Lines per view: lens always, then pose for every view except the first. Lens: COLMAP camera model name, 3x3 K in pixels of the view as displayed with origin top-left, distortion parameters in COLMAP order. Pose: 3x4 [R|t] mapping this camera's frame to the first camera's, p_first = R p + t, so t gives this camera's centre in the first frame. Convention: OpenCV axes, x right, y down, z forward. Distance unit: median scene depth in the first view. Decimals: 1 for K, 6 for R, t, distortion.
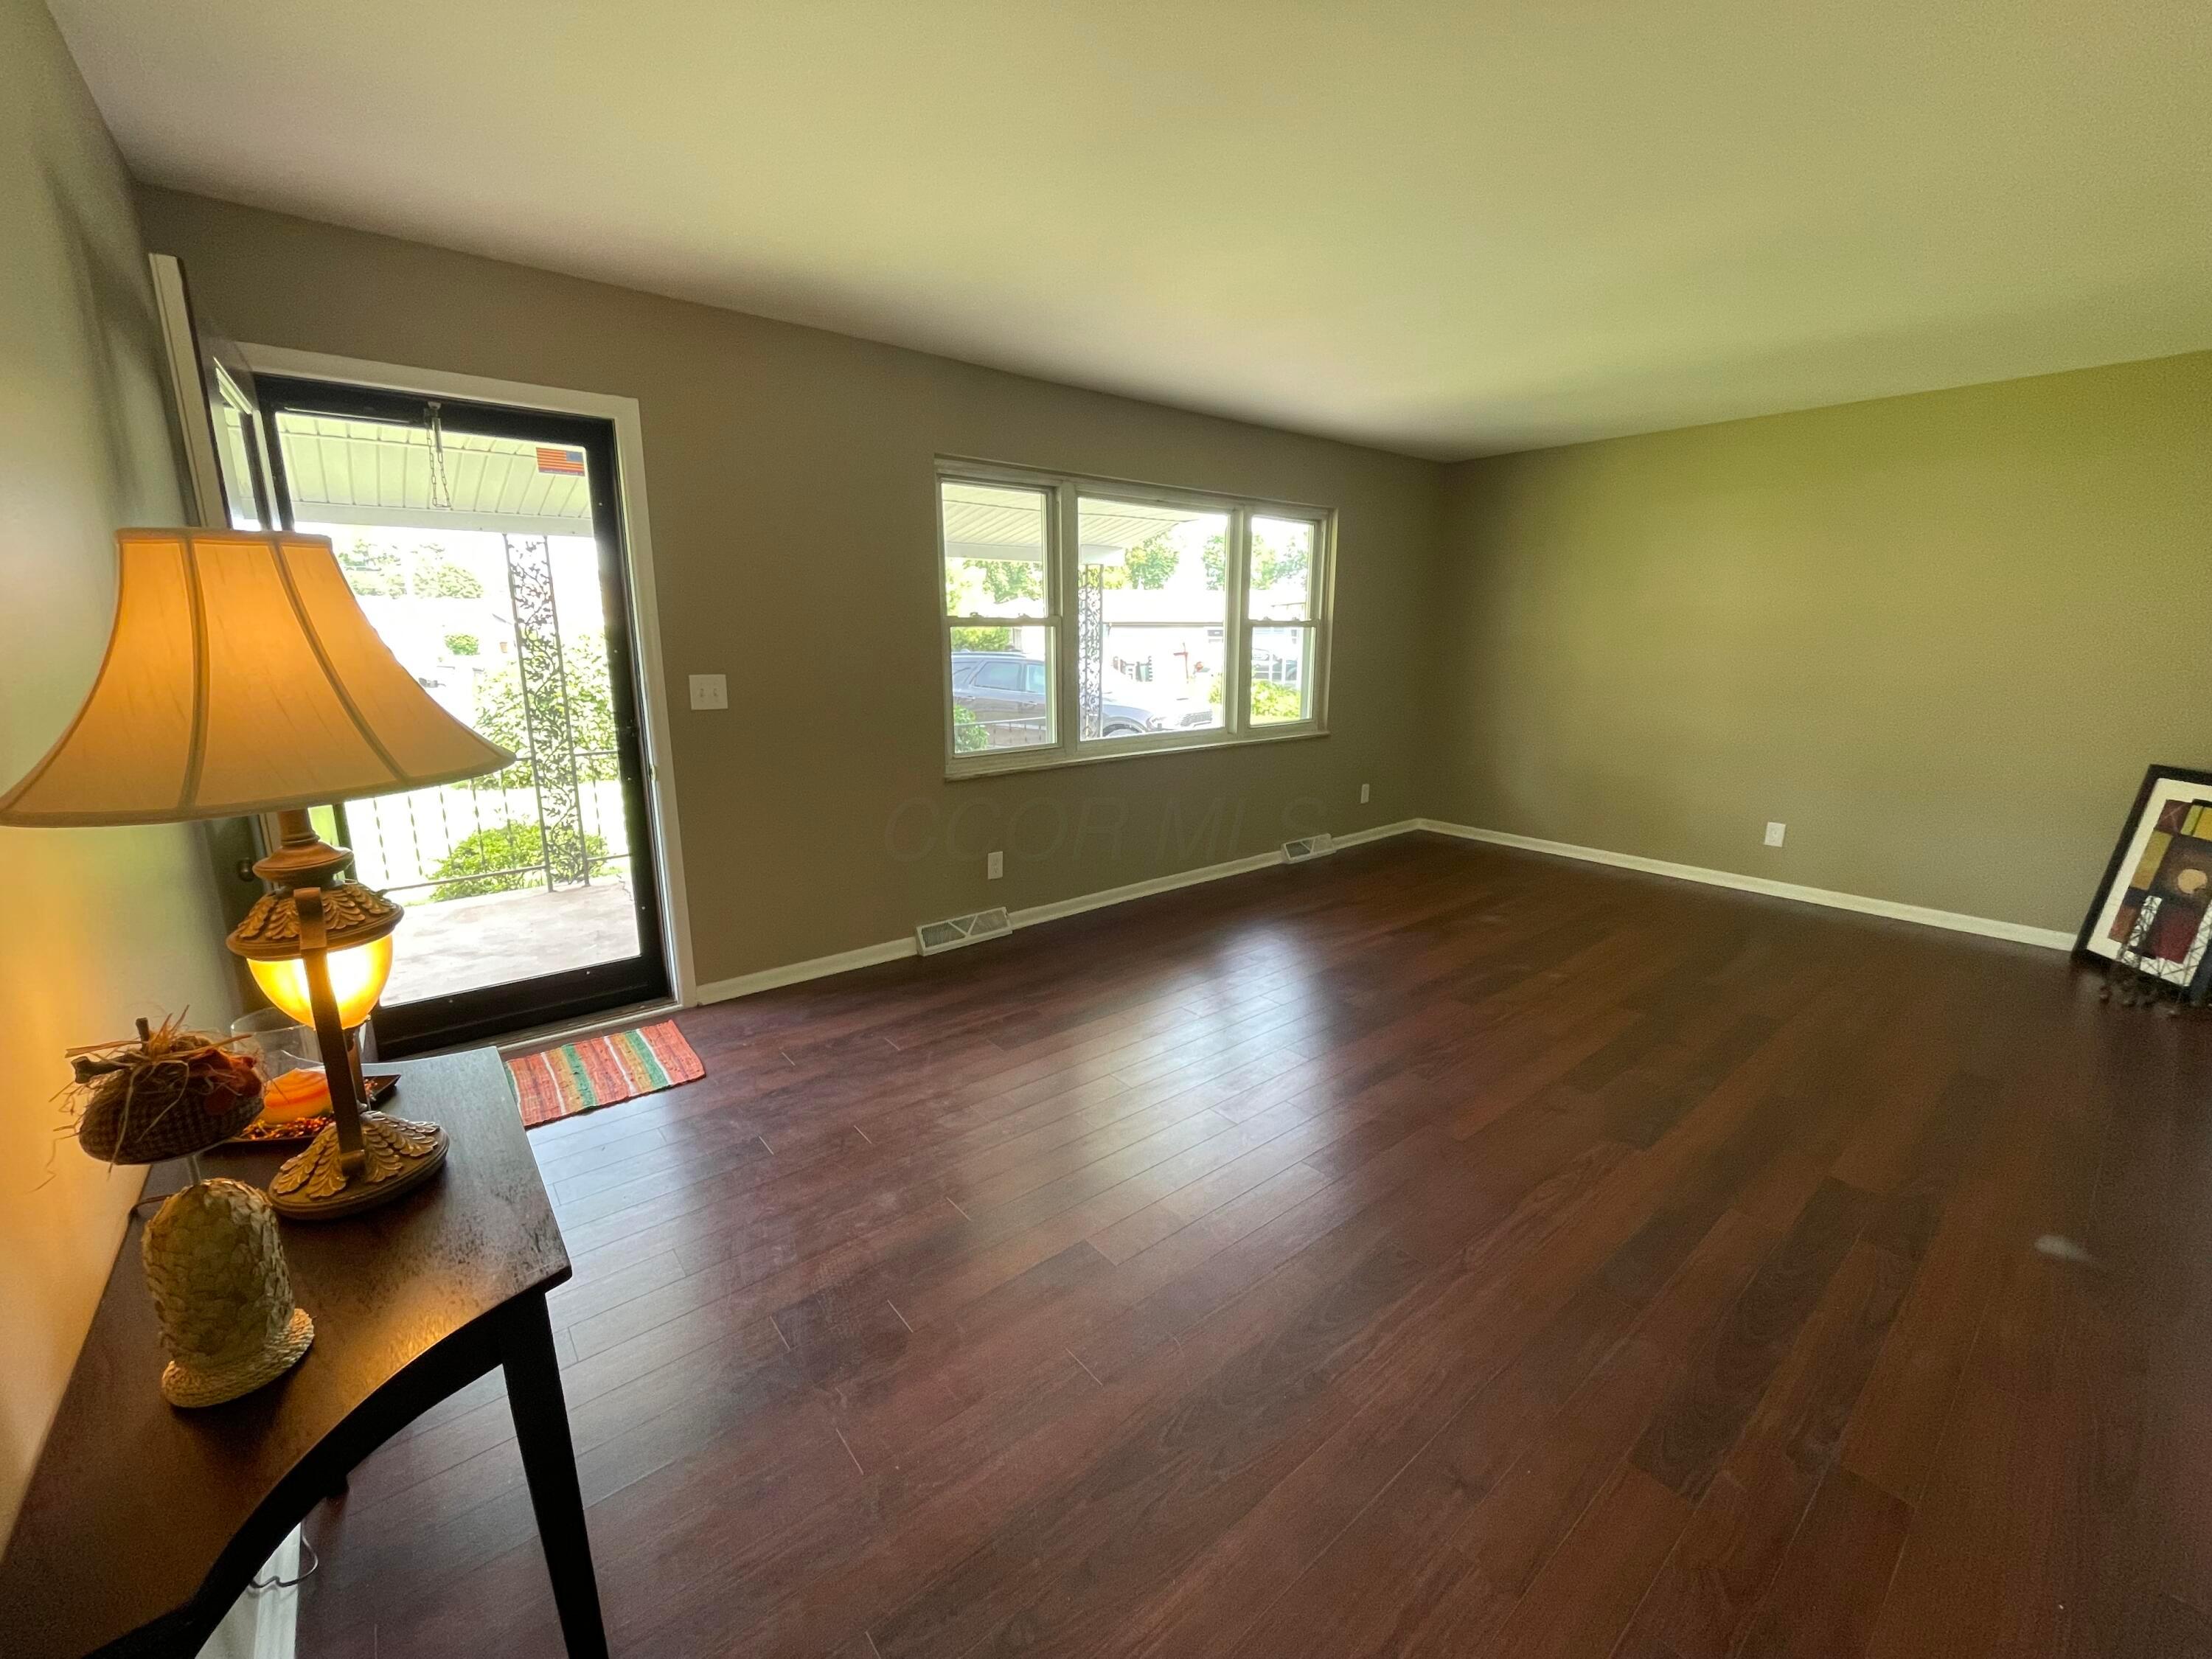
lens RADIAL K [[899.2, 0, 1112.1], [0, 899.2, 828.1], [0, 0, 1]] dist [-0.001678, -0.000268]
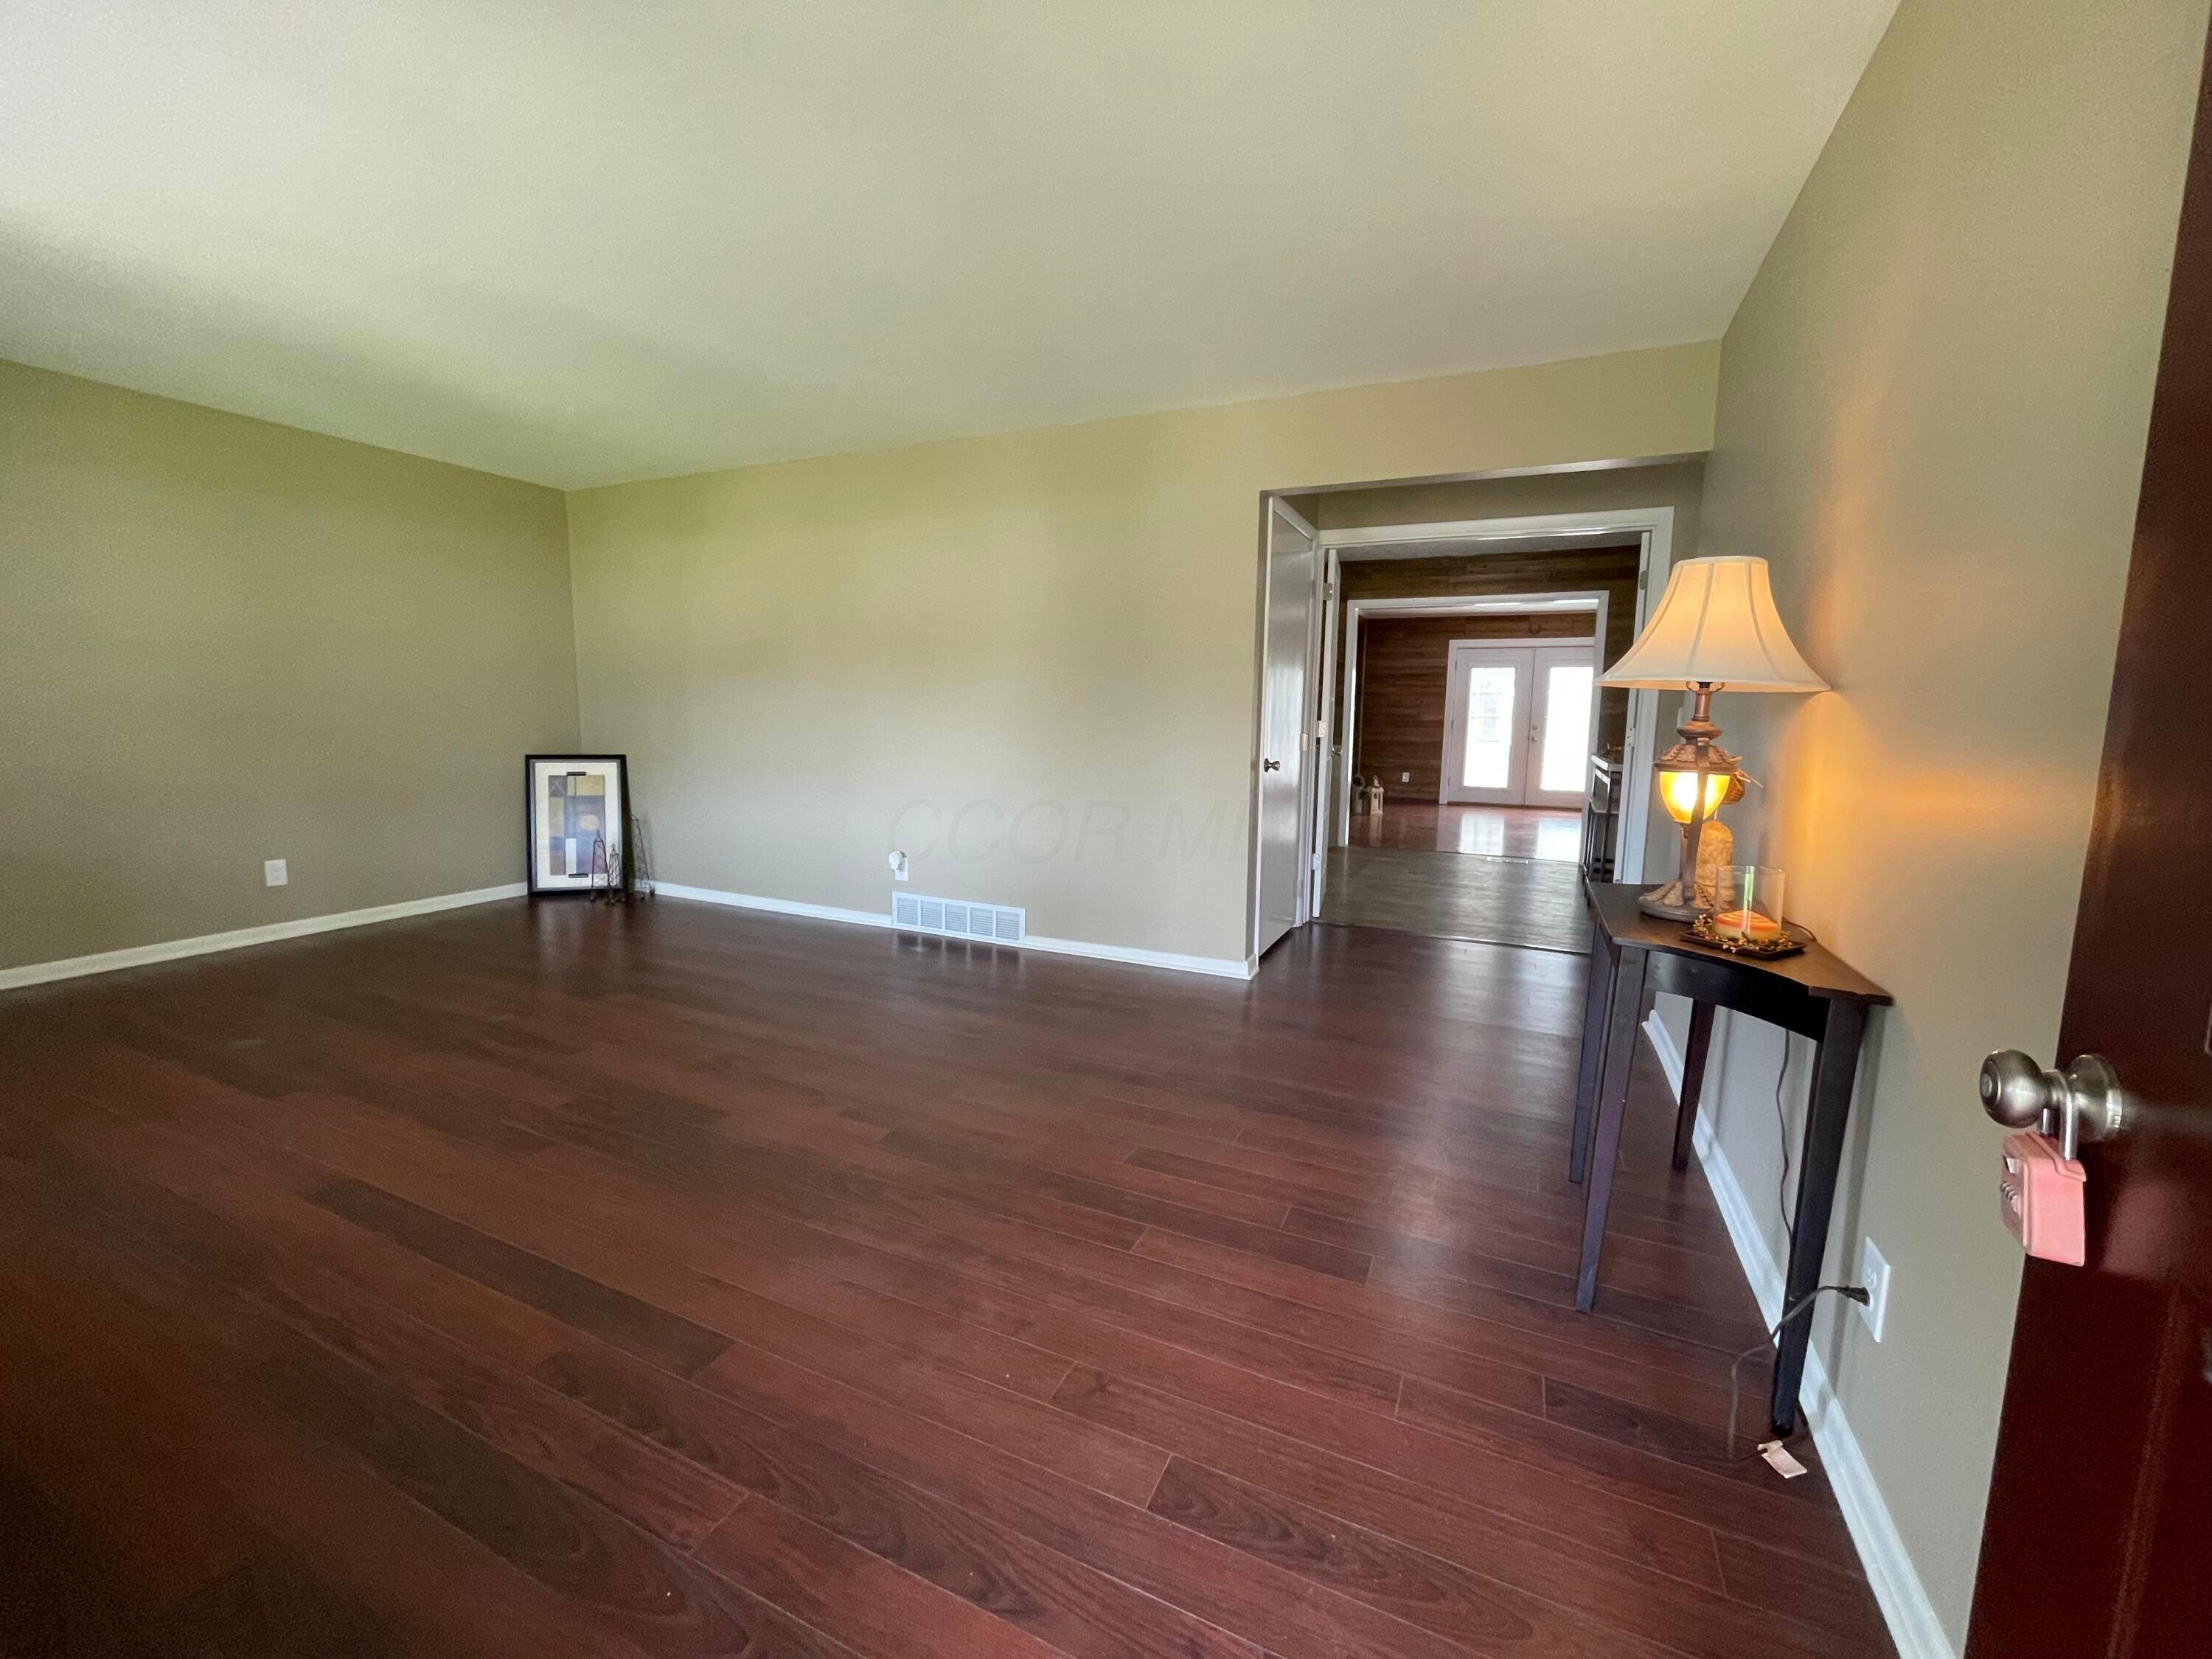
lens RADIAL K [[889.4, 0, 1103.1], [0, 889.4, 823.4], [0, 0, 1]] dist [-0.000553, -0.000328]
pose [[-0.430282, -0.121958, 0.894418, -0.551615], [0.180859, 0.959093, 0.217784, -0.111177], [-0.884391, 0.255472, -0.390623, 0.778423]]
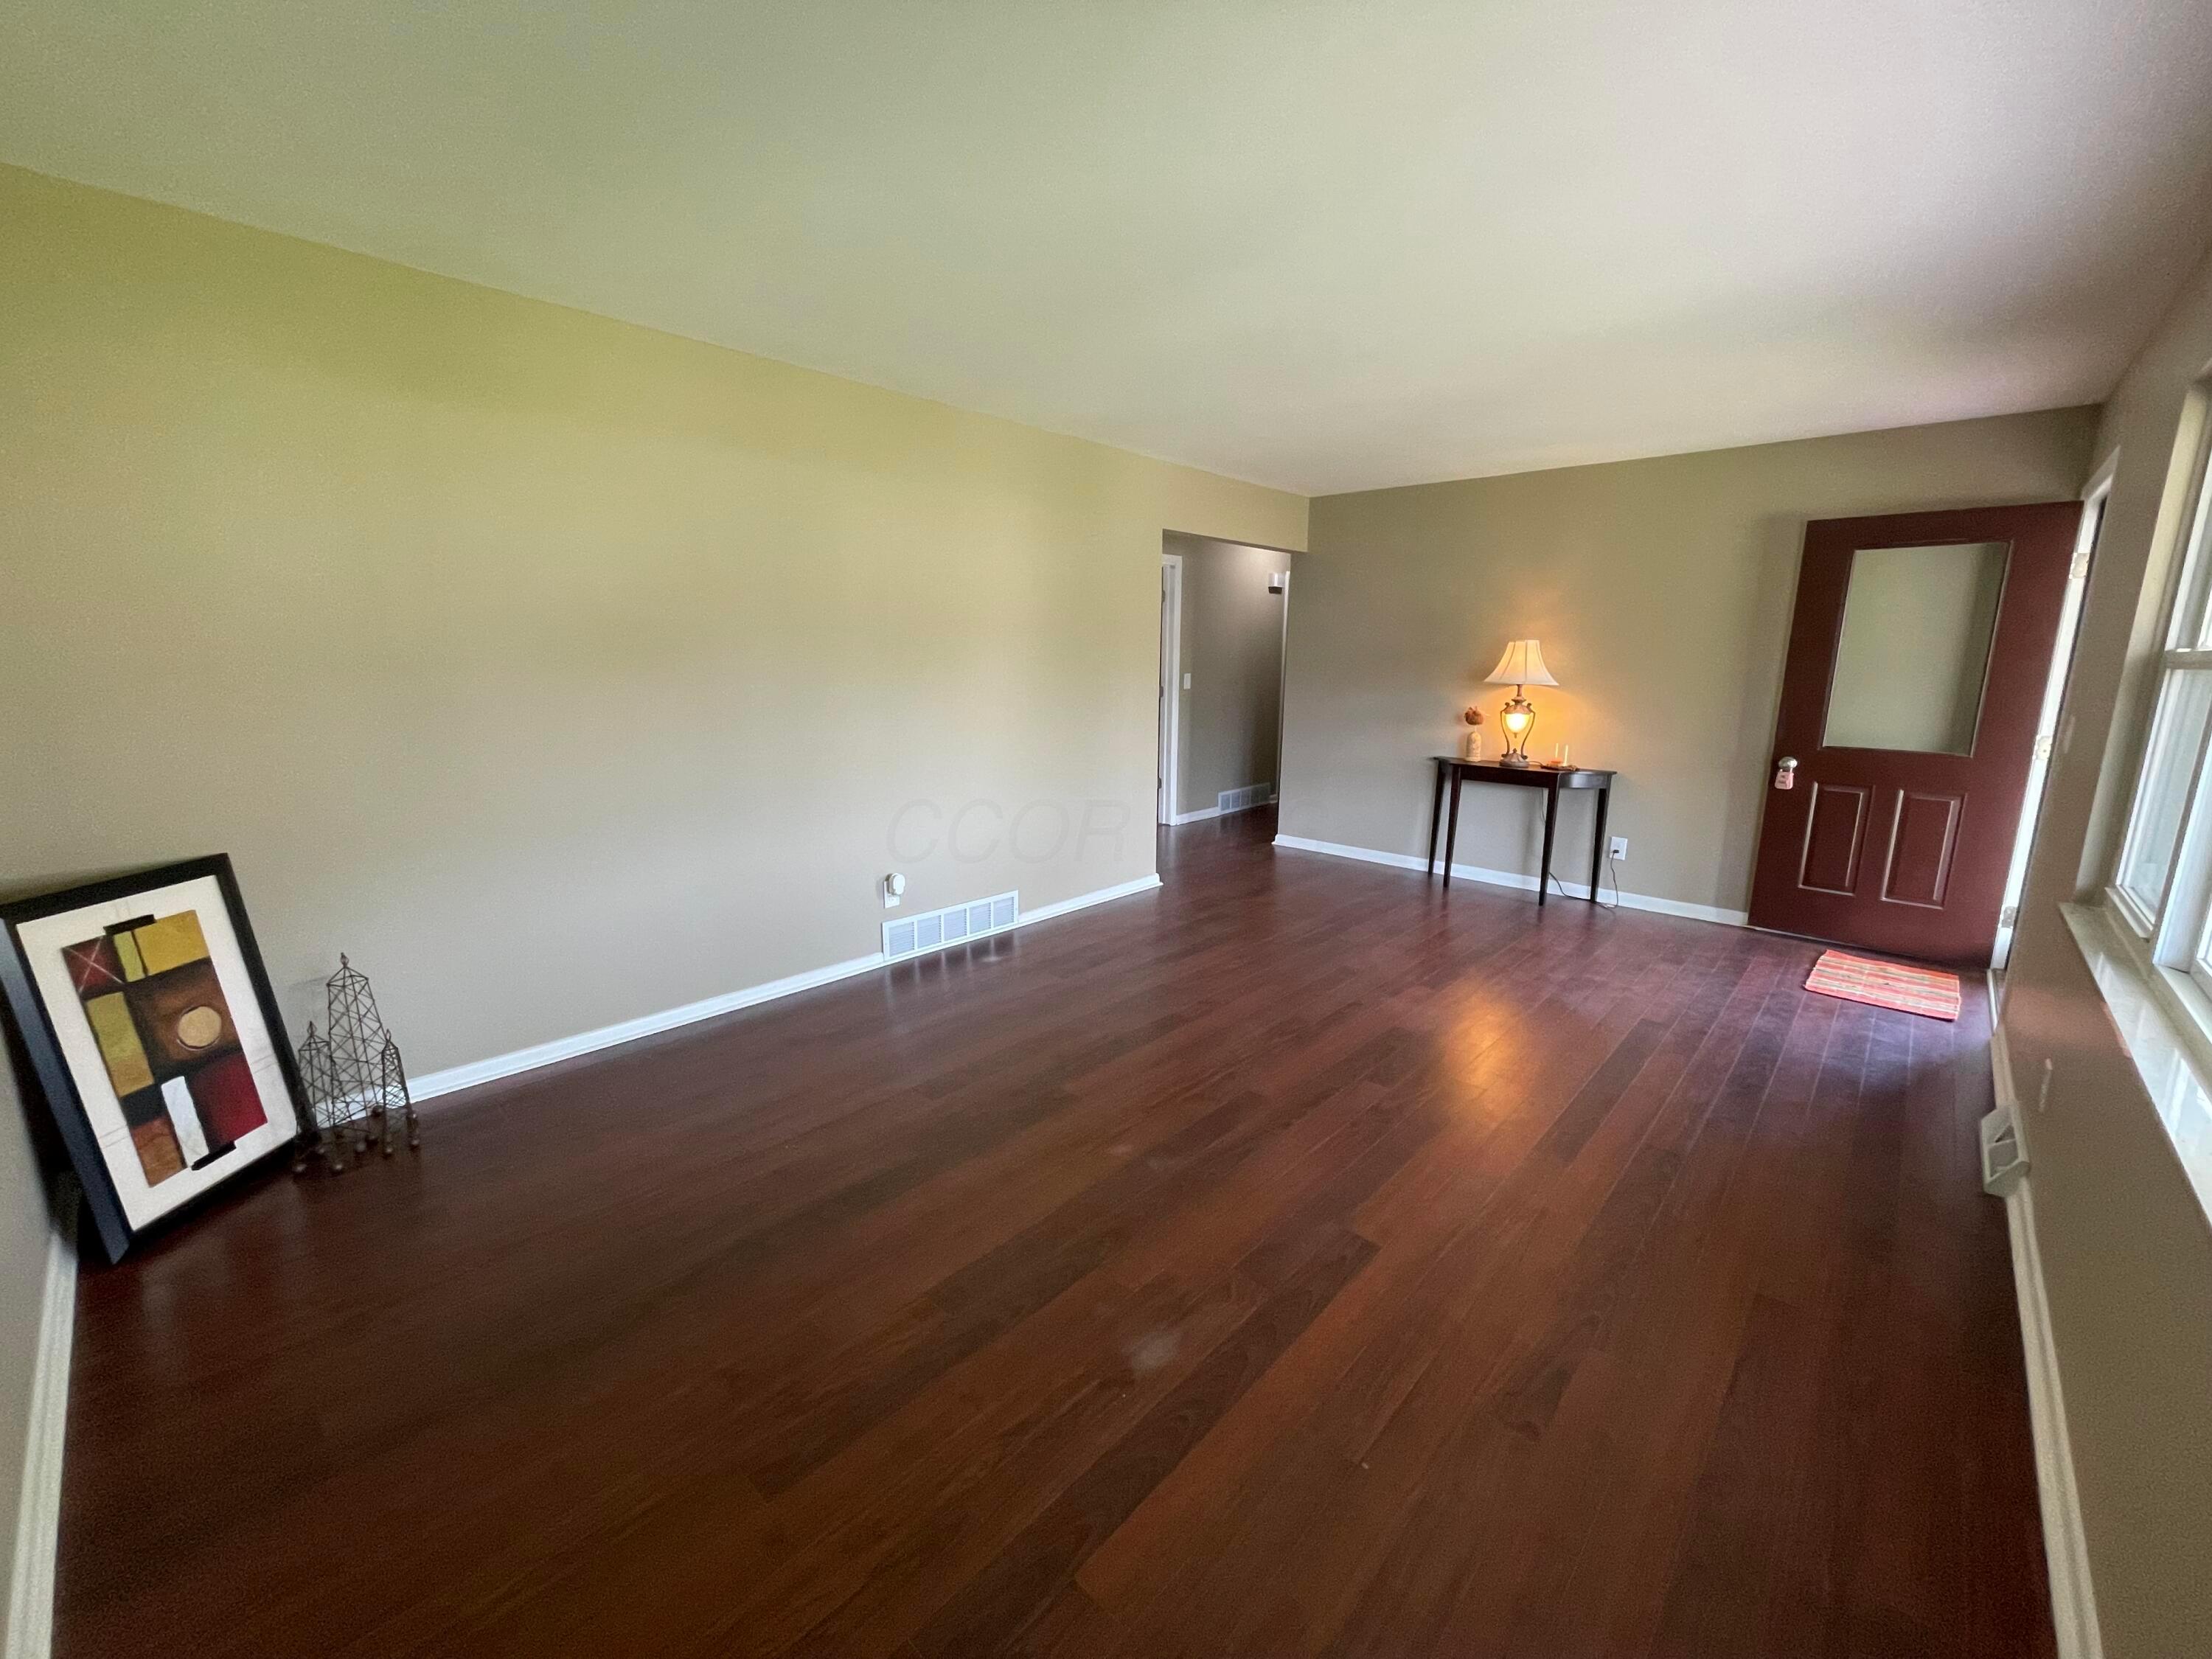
lens RADIAL K [[889.4, 0, 1103.1], [0, 889.4, 823.4], [0, 0, 1]] dist [-0.000553, -0.000328]
pose [[-0.990479, 0.014997, -0.136845, 0.604417], [-0.041264, 0.915999, 0.399054, -0.349004], [0.131334, 0.400901, -0.906659, 1.544850]]
